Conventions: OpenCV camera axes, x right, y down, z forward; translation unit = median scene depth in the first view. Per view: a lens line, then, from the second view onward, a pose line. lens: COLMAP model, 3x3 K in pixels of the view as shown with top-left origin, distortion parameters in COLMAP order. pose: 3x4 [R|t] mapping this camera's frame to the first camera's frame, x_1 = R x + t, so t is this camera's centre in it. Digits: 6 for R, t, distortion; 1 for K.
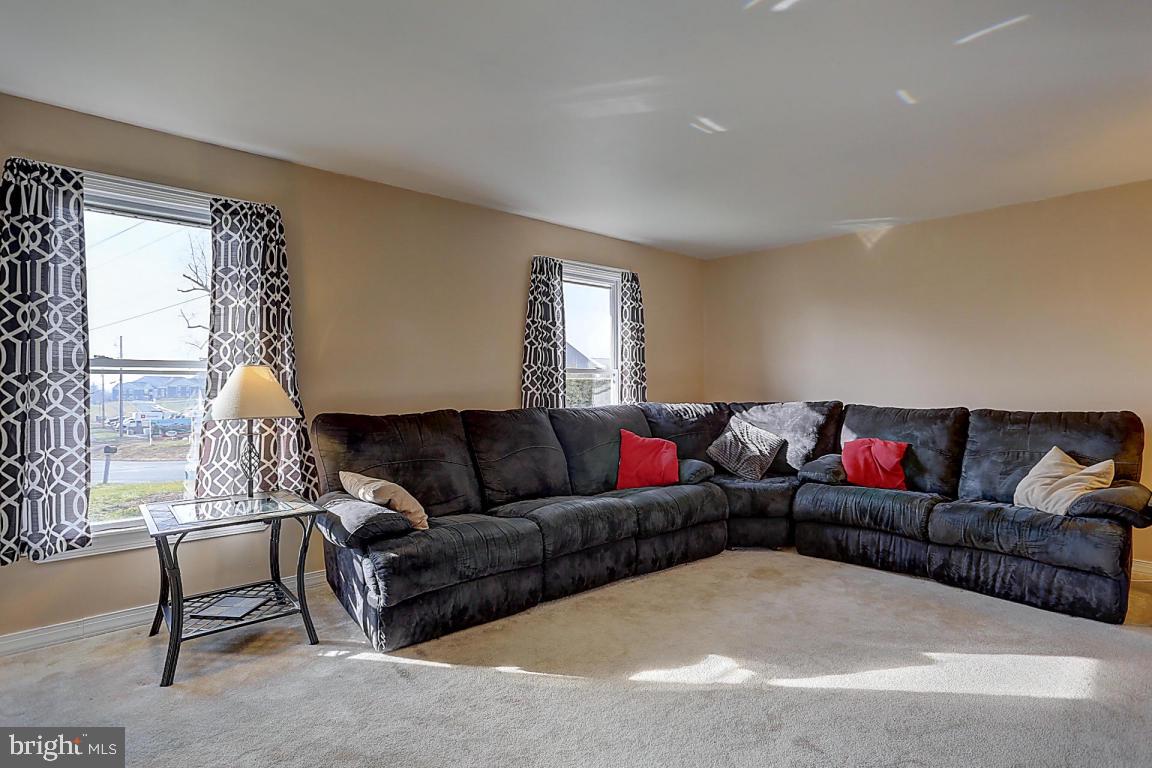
lens RADIAL K [[576.0, 0, 578.1], [0, 576.0, 383.2], [0, 0, 1]] dist [-0.042834, 0.002784]
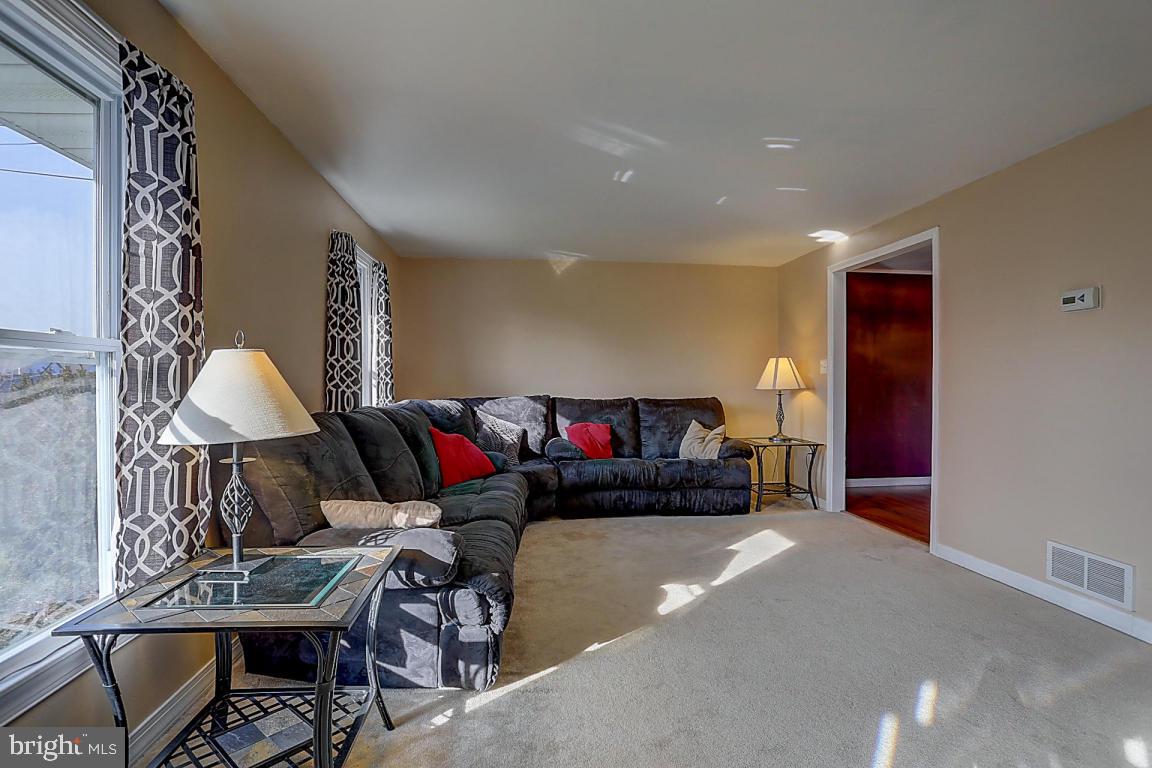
lens RADIAL K [[576.0, 0, 607.1], [0, 576.0, 382.9], [0, 0, 1]] dist [-0.042834, 0.002784]
pose [[0.570845, -0.000942, 0.821057, -0.621638], [-0.002073, 0.999995, 0.002588, 0.001865], [-0.821055, -0.003179, 0.570840, 0.232814]]
